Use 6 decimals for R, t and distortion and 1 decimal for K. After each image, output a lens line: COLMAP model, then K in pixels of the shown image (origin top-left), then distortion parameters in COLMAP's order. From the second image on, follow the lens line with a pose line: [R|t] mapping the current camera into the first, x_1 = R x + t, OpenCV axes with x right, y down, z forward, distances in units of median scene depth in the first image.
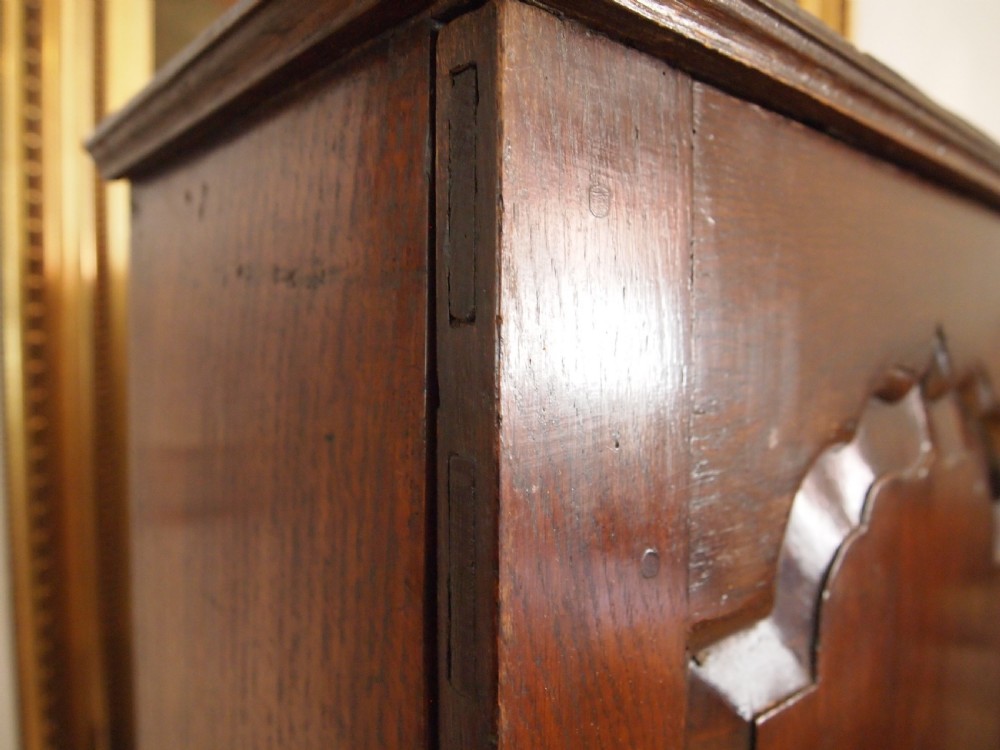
lens RADIAL K [[797.8, 0, 502.3], [0, 797.8, 374.5], [0, 0, 1]] dist [-0.046156, 0.000931]
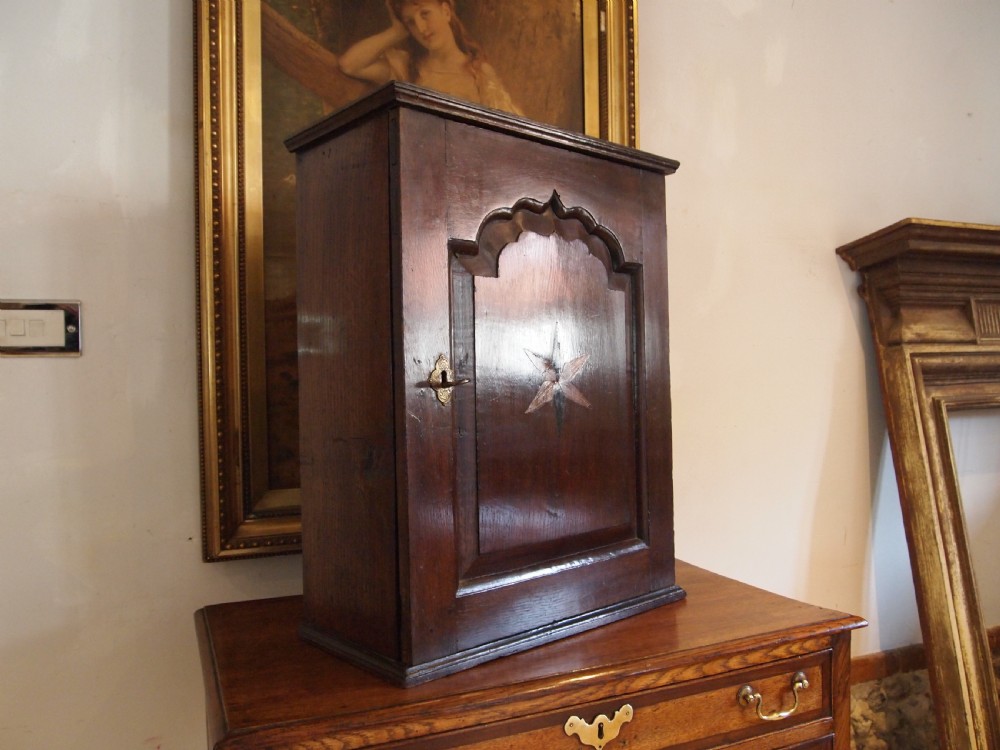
lens RADIAL K [[794.8, 0, 501.4], [0, 794.8, 377.9], [0, 0, 1]] dist [-0.045598, 0.000472]
pose [[0.999515, -0.015715, 0.026885, 0.312959], [0.016861, 0.998936, -0.042937, 0.993847], [-0.026182, 0.043369, 0.998716, -2.648777]]
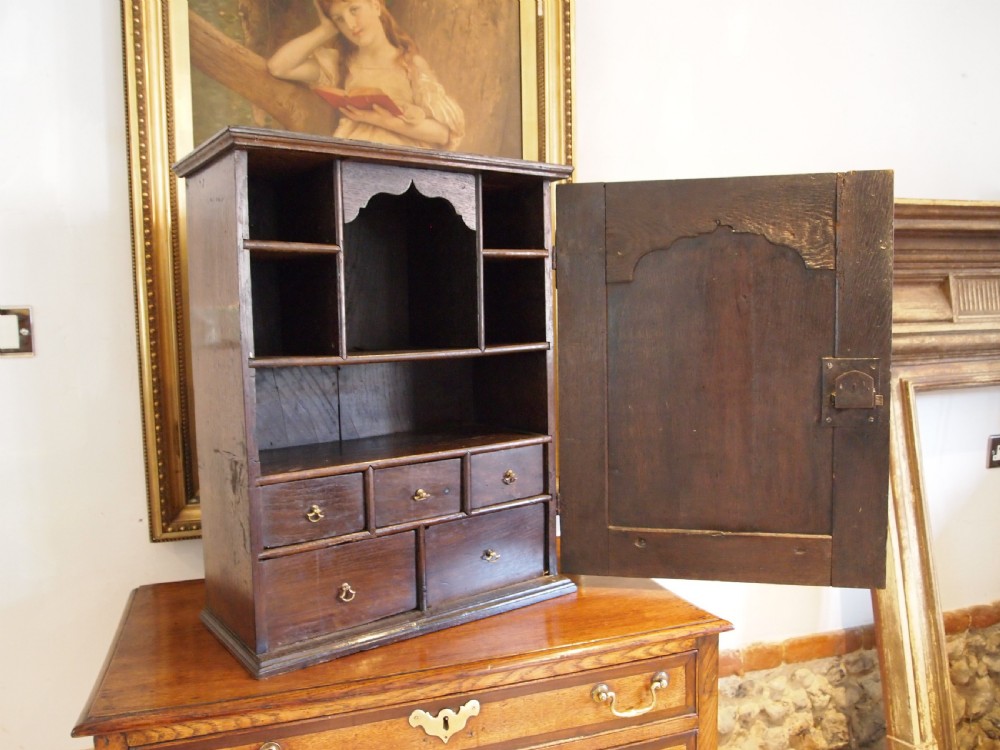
lens RADIAL K [[794.8, 0, 501.4], [0, 794.8, 377.9], [0, 0, 1]] dist [-0.045598, 0.000472]
pose [[0.997562, -0.015194, -0.068114, 1.339420], [0.017556, 0.999260, 0.034211, 0.636190], [0.067544, -0.035323, 0.997091, -2.812323]]
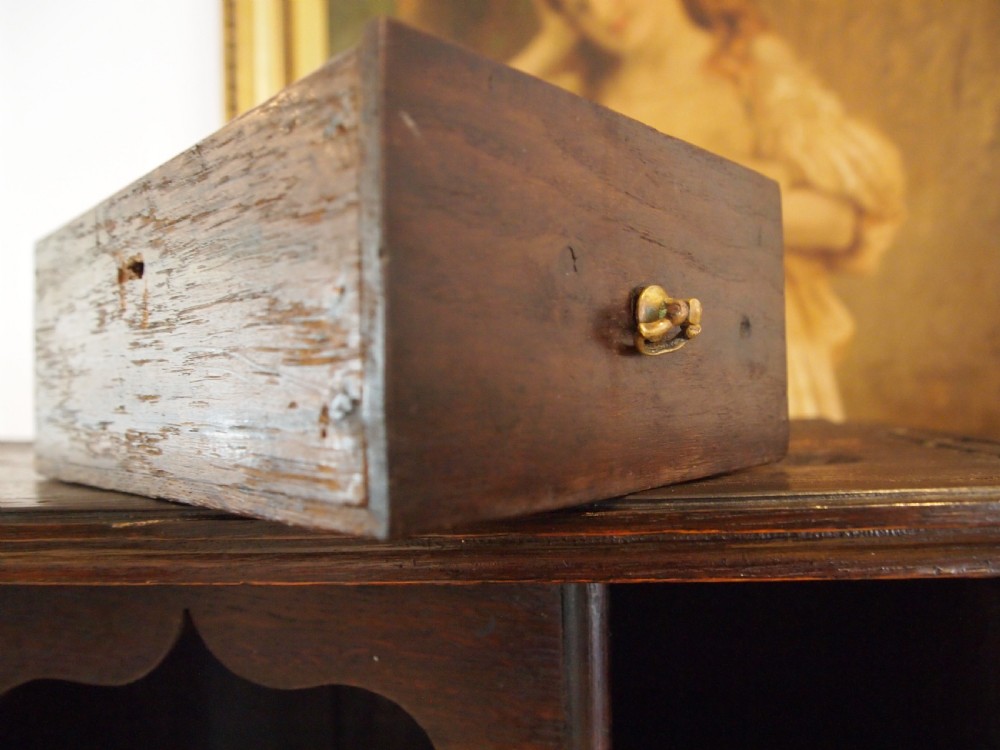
lens RADIAL K [[794.8, 0, 501.4], [0, 794.8, 377.9], [0, 0, 1]] dist [-0.045598, 0.000472]
pose [[0.682359, -0.027531, -0.730498, 1.478984], [0.000347, 0.999303, -0.037338, -0.446582], [0.731017, 0.025225, 0.681893, 0.846212]]
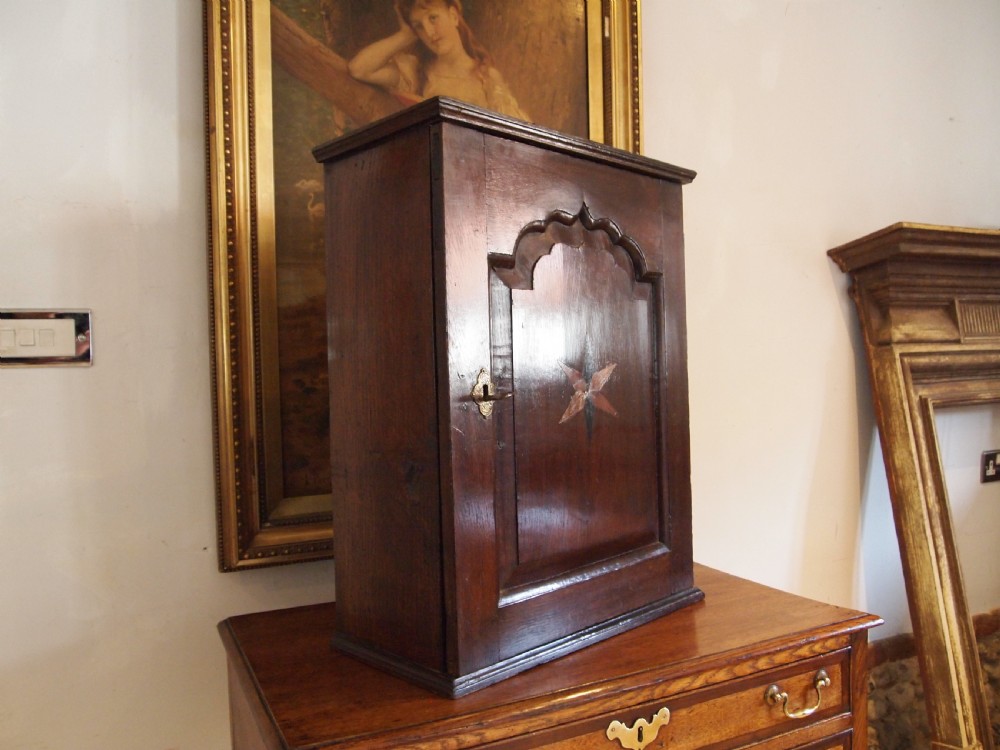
lens RADIAL K [[794.8, 0, 501.4], [0, 794.8, 377.9], [0, 0, 1]] dist [-0.045598, 0.000472]
pose [[0.996969, -0.023335, 0.074221, -0.022864], [0.025664, 0.999203, -0.030579, 0.893046], [-0.073449, 0.032391, 0.996773, -2.673700]]
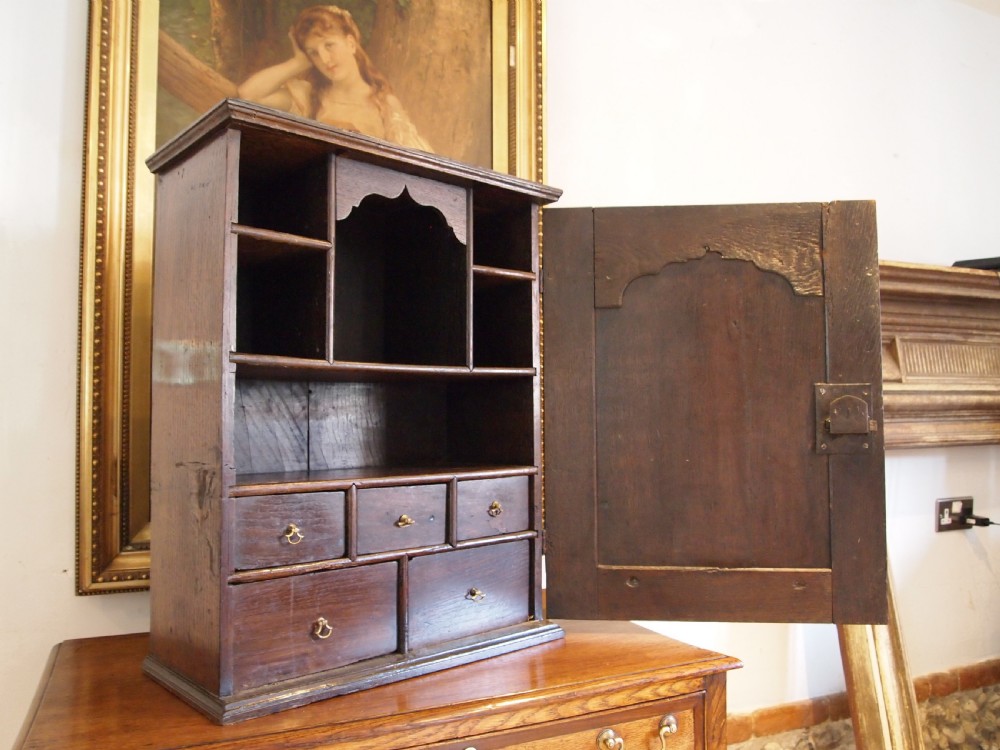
lens RADIAL K [[794.8, 0, 501.4], [0, 794.8, 377.9], [0, 0, 1]] dist [-0.045598, 0.000472]
pose [[0.999051, -0.003845, 0.043375, 0.922820], [0.008141, 0.995025, -0.099292, 1.083468], [-0.042777, 0.099551, 0.994113, -2.558201]]
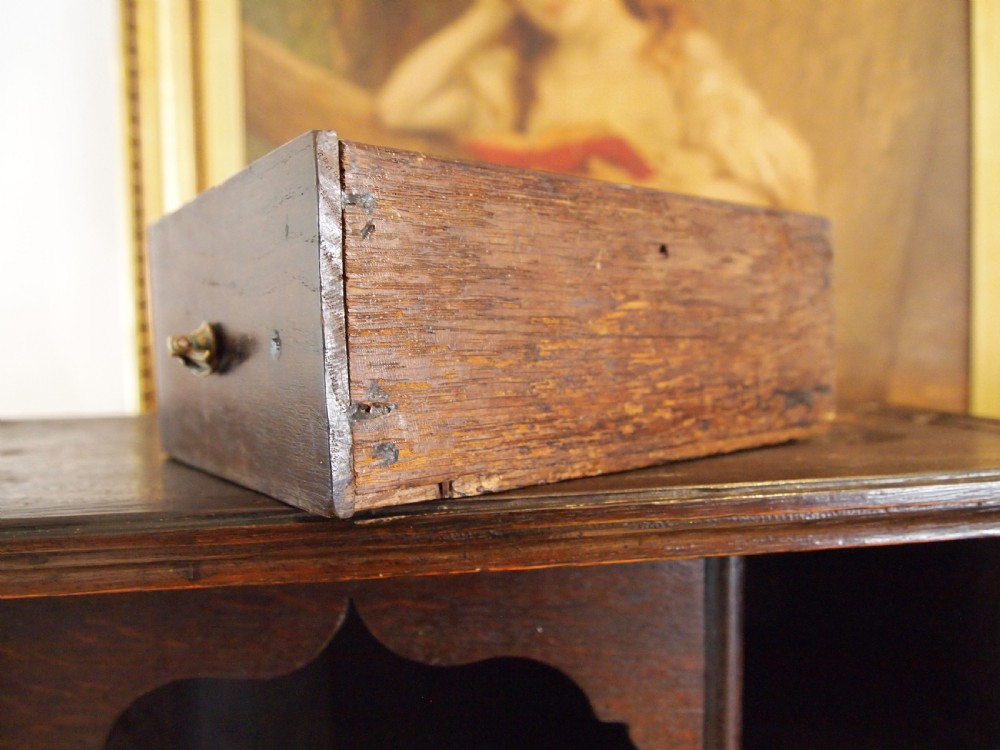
lens RADIAL K [[794.8, 0, 501.4], [0, 794.8, 377.9], [0, 0, 1]] dist [-0.045598, 0.000472]
pose [[0.831633, 0.009807, -0.555239, 1.236832], [-0.001635, 0.999883, 0.015211, -0.482931], [0.555323, -0.011743, 0.831552, 0.555248]]
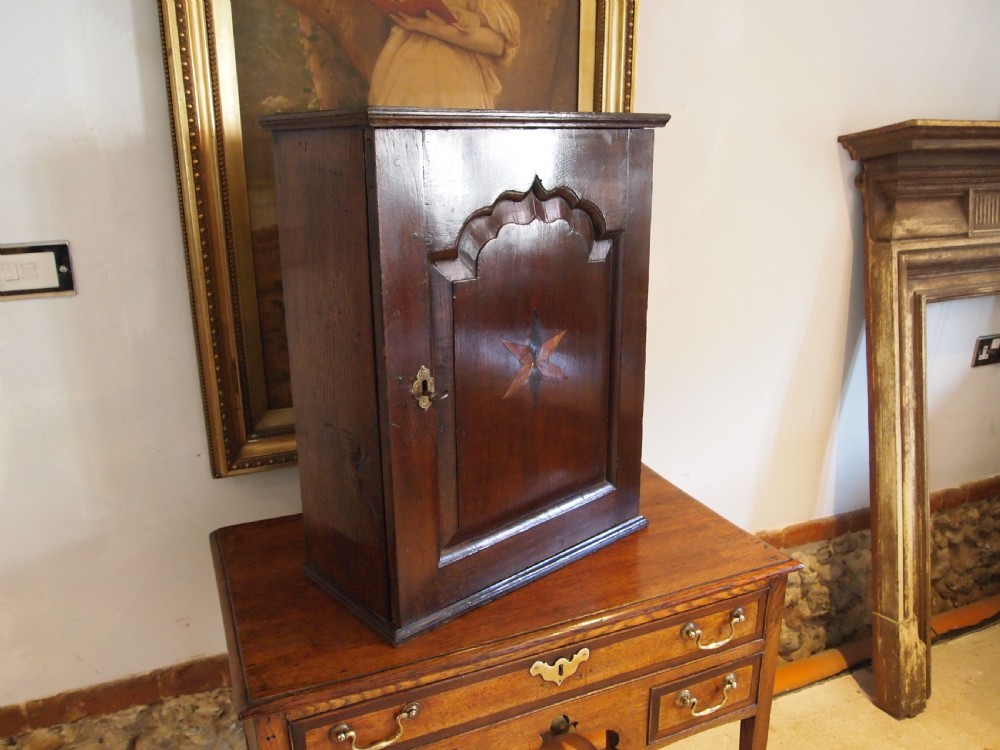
lens RADIAL K [[797.8, 0, 502.3], [0, 797.8, 374.5], [0, 0, 1]] dist [-0.046156, 0.000931]
pose [[0.999670, -0.010028, 0.023645, 0.426293], [0.003974, 0.969926, 0.243369, -0.084299], [-0.025375, -0.243195, 0.969646, -2.774863]]
